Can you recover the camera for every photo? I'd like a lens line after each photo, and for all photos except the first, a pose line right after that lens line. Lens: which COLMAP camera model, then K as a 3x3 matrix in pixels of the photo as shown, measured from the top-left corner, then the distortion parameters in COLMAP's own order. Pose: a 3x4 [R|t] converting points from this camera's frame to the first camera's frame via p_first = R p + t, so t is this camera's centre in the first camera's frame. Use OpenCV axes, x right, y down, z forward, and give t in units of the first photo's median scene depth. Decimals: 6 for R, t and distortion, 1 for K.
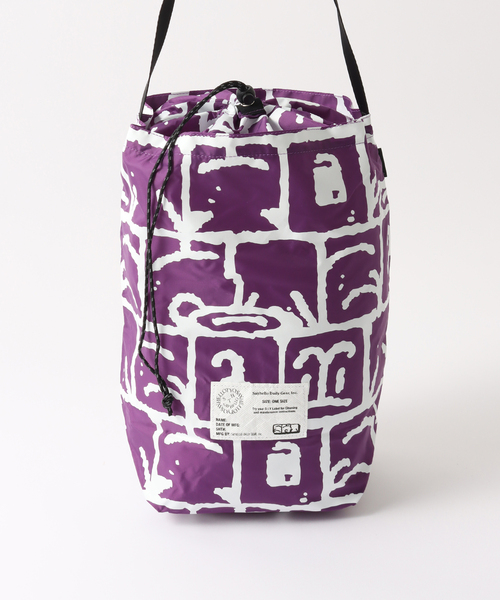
lens RADIAL K [[893.4, 0, 250.0], [0, 893.4, 300.0], [0, 0, 1]] dist [-0.448163, -0.006507]
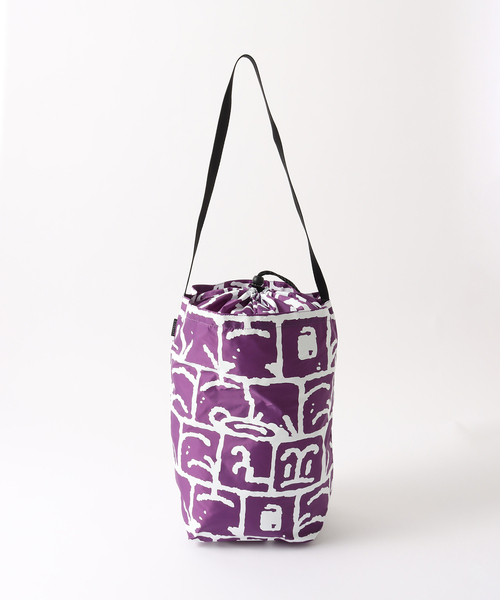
lens RADIAL K [[654.7, 0, 250.0], [0, 654.7, 300.0], [0, 0, 1]] dist [0.005521, 0.000742]
pose [[0.997359, 0.070389, -0.017921, -0.006941], [-0.072568, 0.976196, -0.204390, 0.043269], [0.003108, 0.205151, 0.978725, -0.254635]]
